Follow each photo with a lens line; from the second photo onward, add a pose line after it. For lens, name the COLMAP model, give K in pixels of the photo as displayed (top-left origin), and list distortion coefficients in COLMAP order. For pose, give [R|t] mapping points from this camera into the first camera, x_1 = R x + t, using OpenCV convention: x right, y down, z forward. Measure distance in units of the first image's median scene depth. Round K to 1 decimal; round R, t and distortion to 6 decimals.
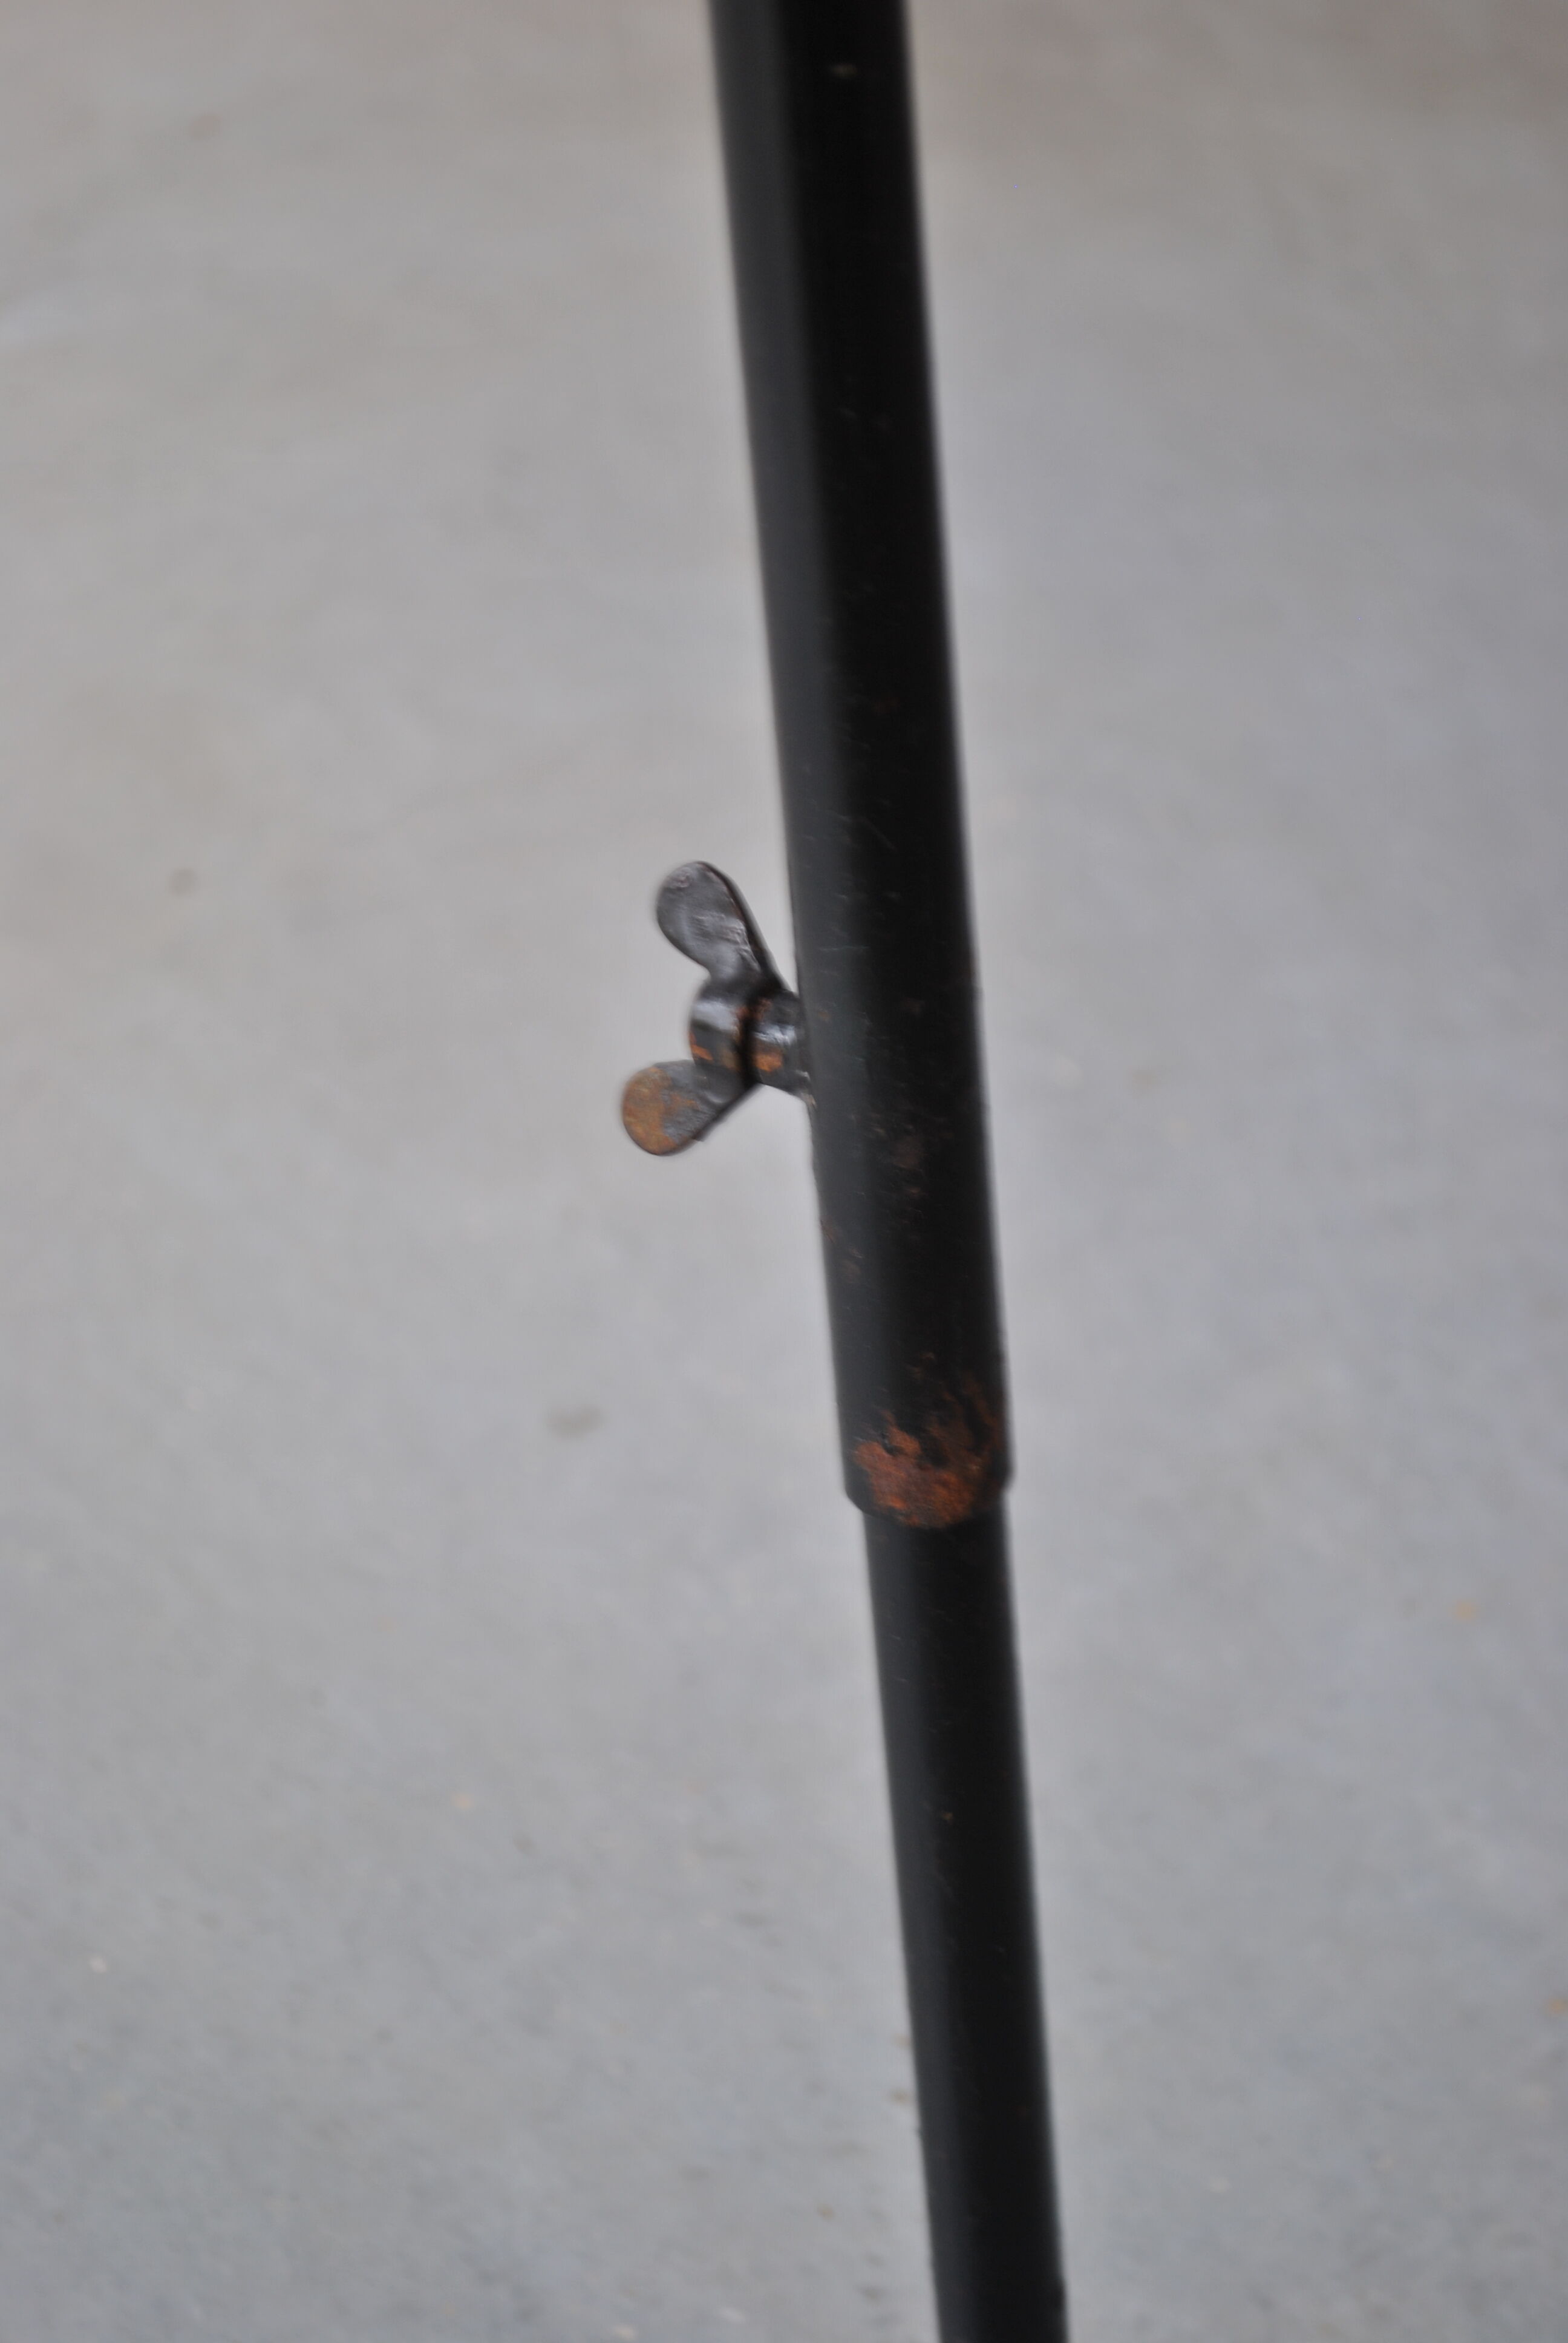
lens RADIAL K [[5291.3, 0, 784.0], [0, 5291.3, 1171.5], [0, 0, 1]] dist [0.044694, 0.148180]
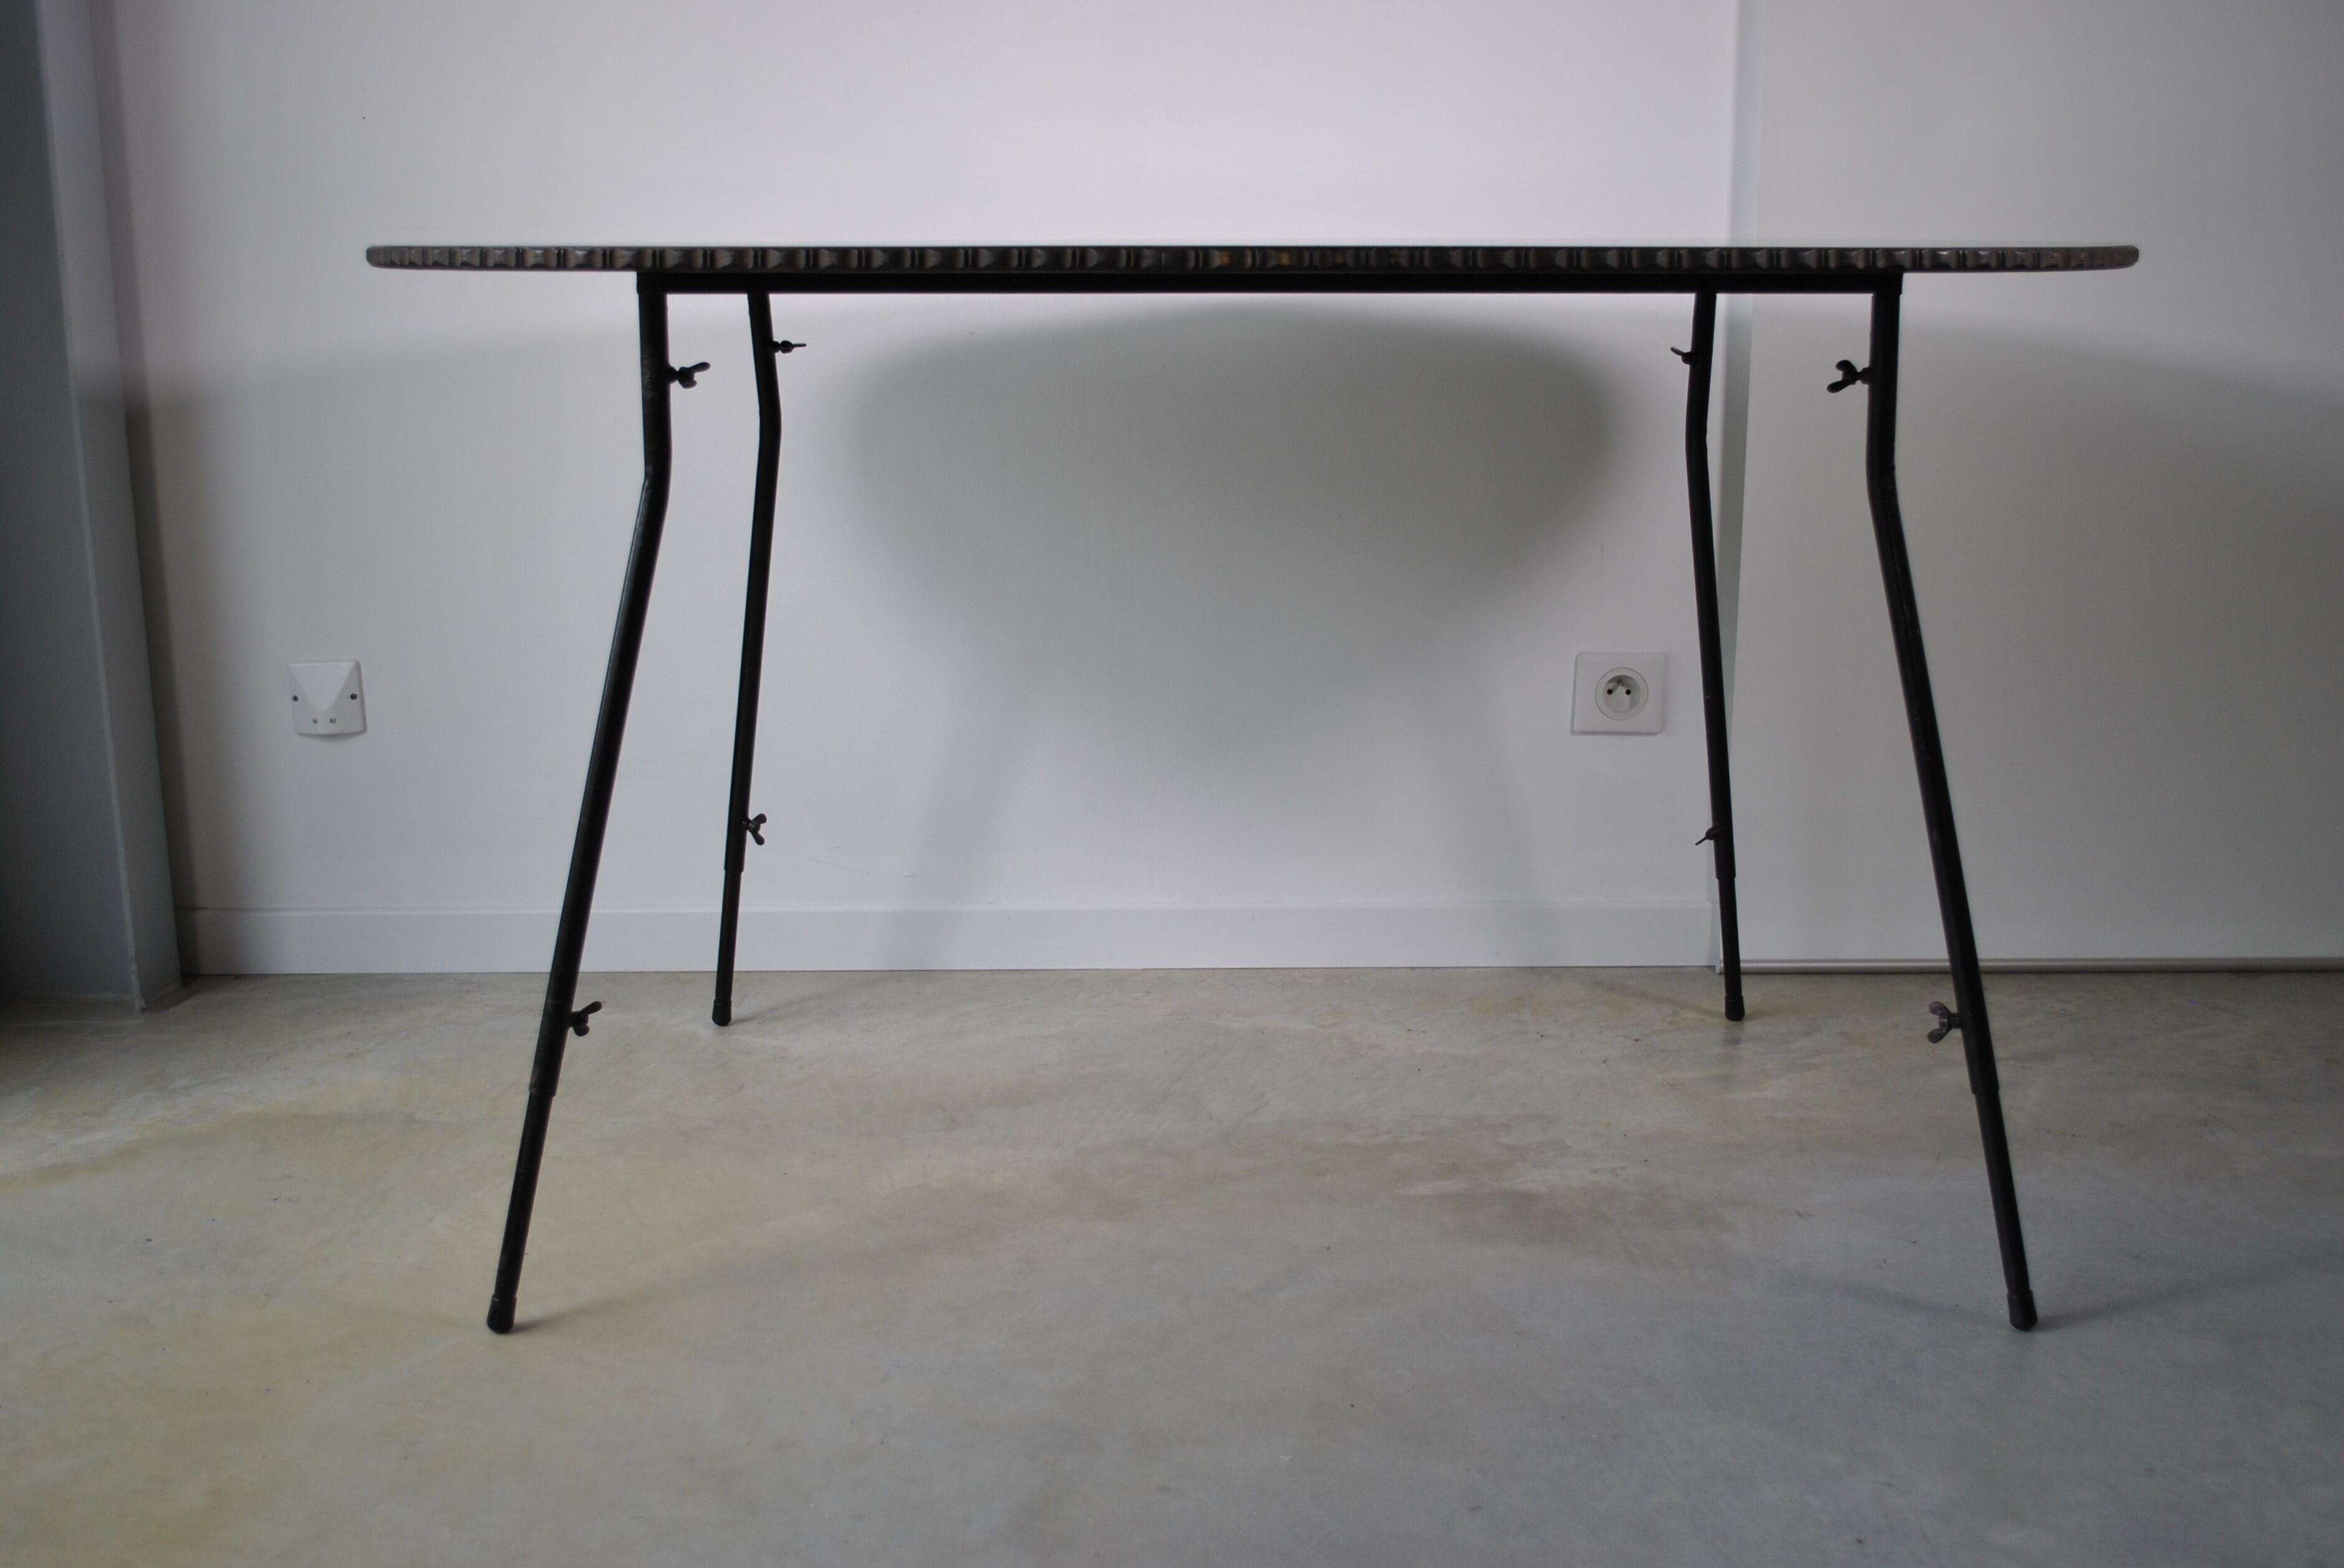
lens RADIAL K [[2370.1, 0, 1189.5], [0, 2370.1, 783.8], [0, 0, 1]] dist [-0.065590, 0.011261]
pose [[0.993357, -0.084441, -0.078173, -0.075610], [0.036135, 0.873885, -0.484787, 0.456361], [0.109250, 0.478742, 0.871132, -0.854960]]
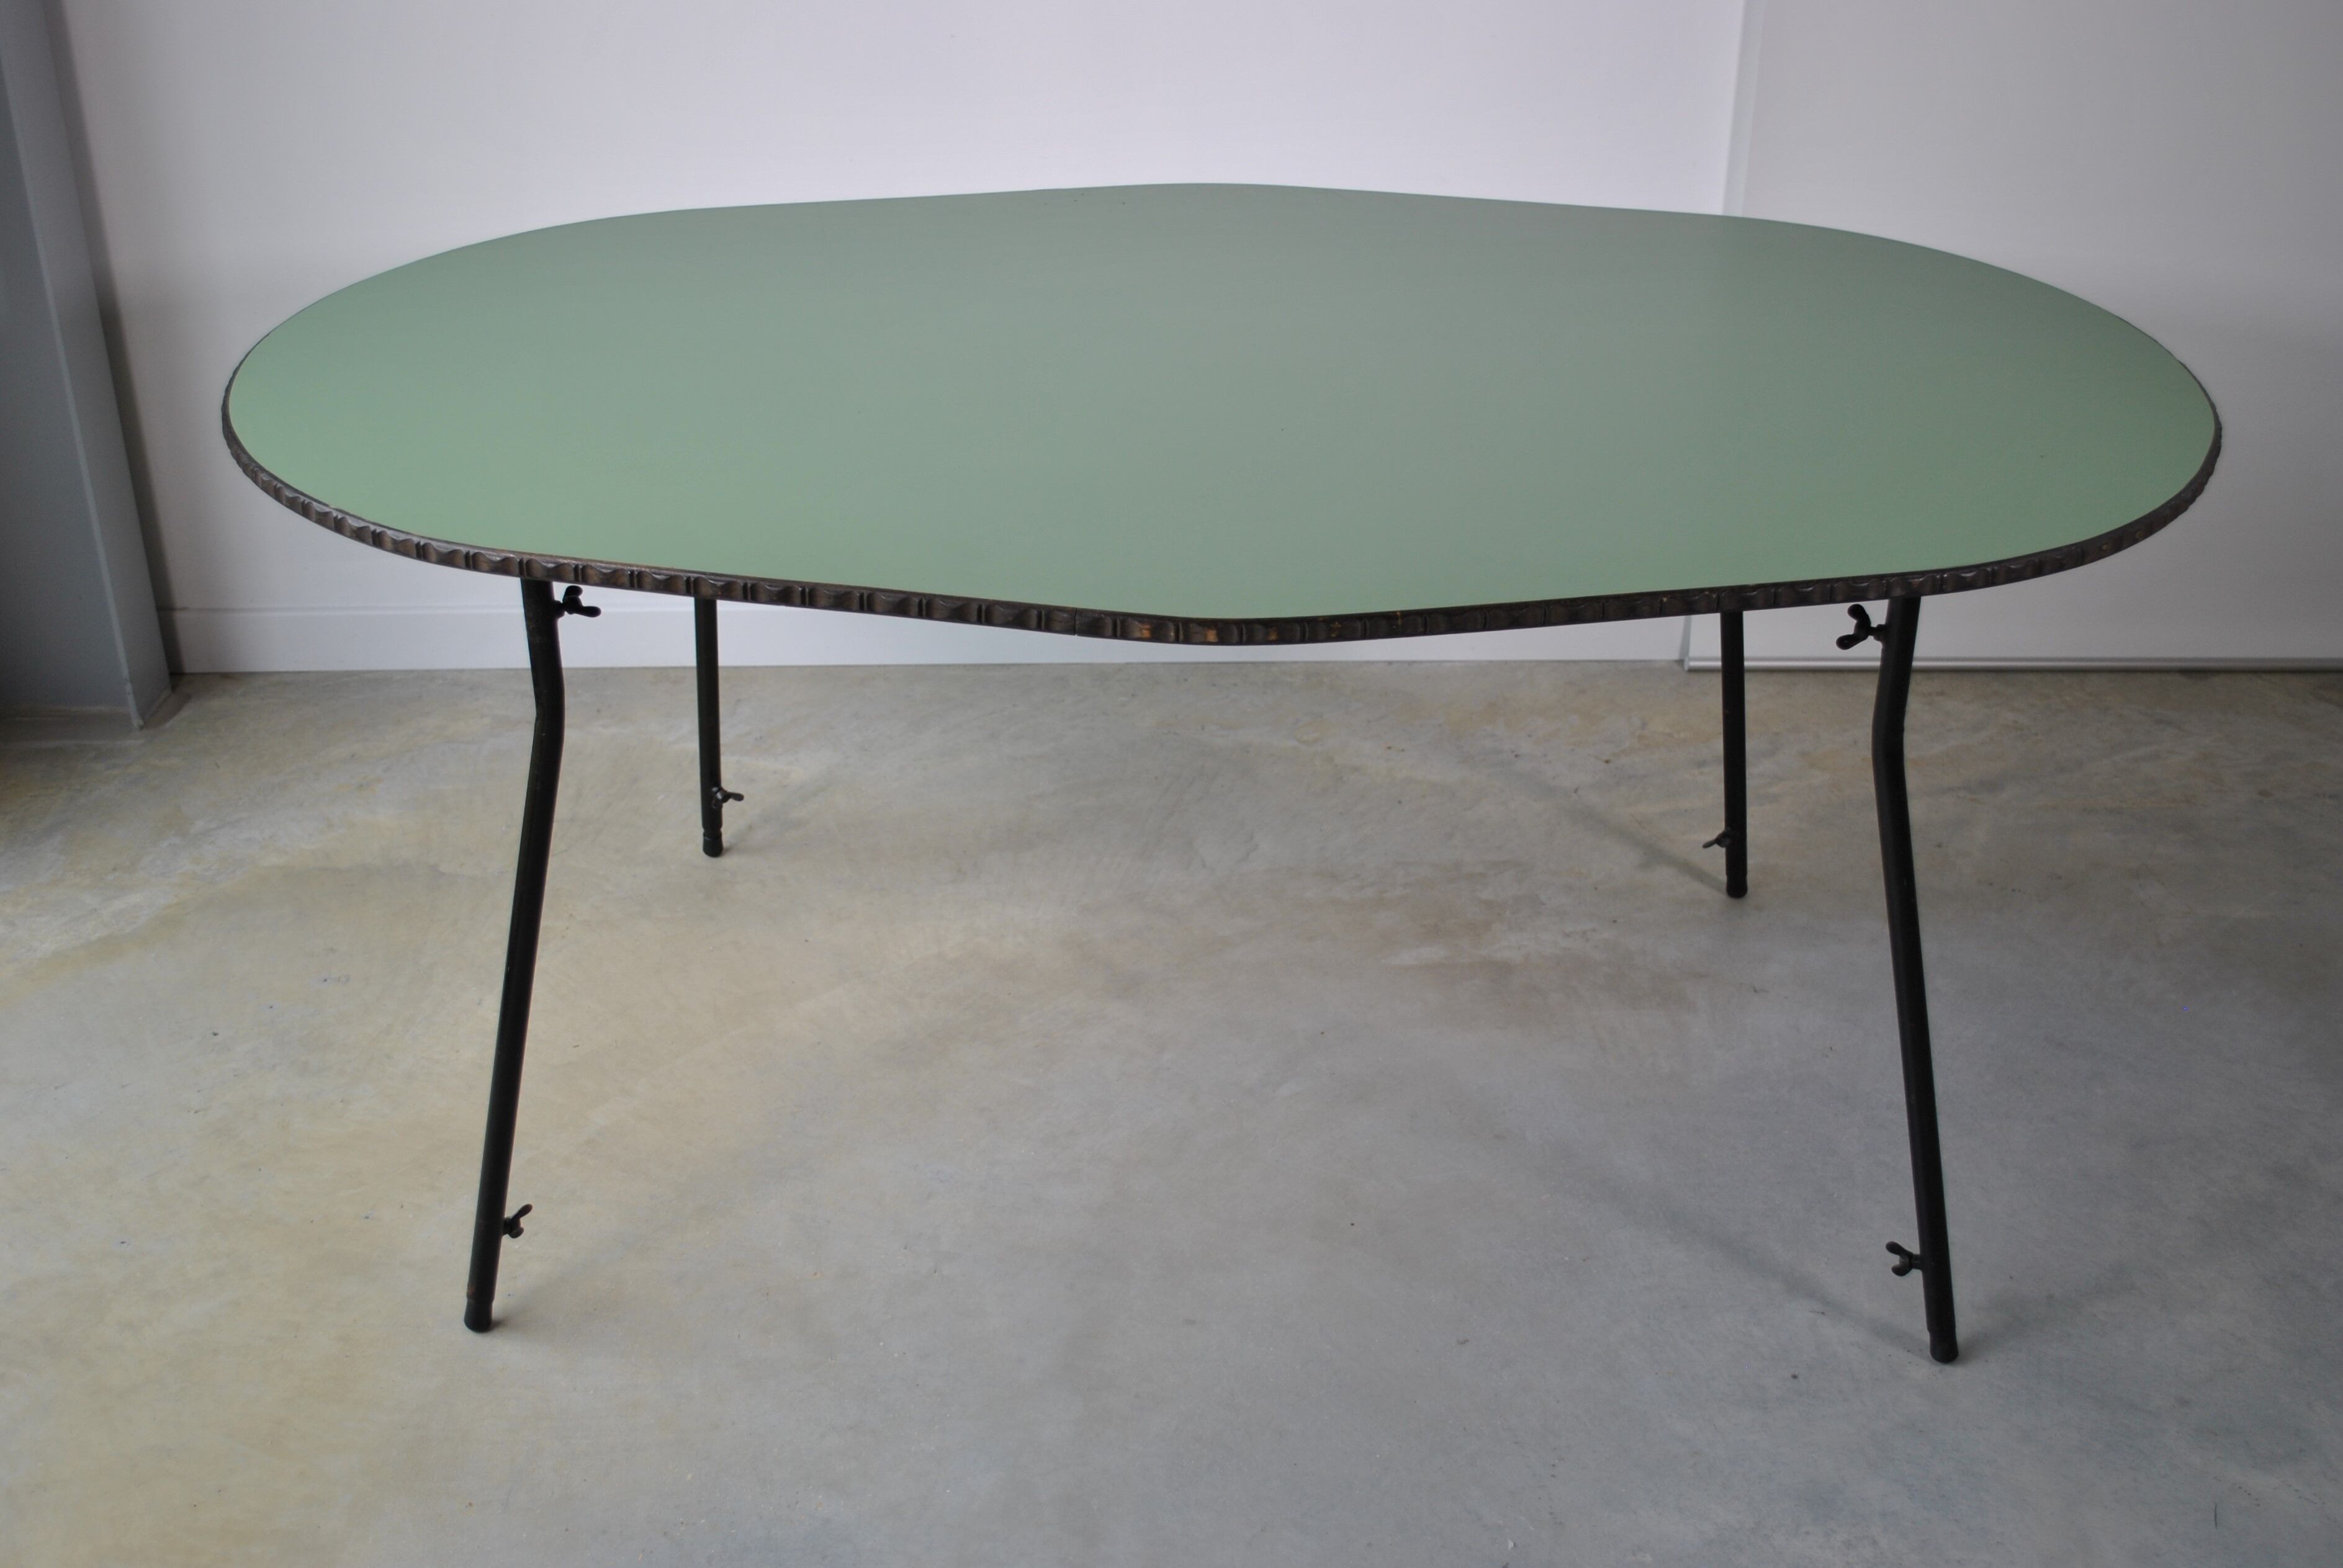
lens RADIAL K [[2516.5, 0, 1189.3], [0, 2516.5, 785.5], [0, 0, 1]] dist [-0.055614, 0.005586]
pose [[0.996190, -0.062377, -0.060952, -0.123529], [0.046577, 0.971394, -0.232859, 0.081534], [0.073733, 0.229133, 0.970598, -1.286801]]
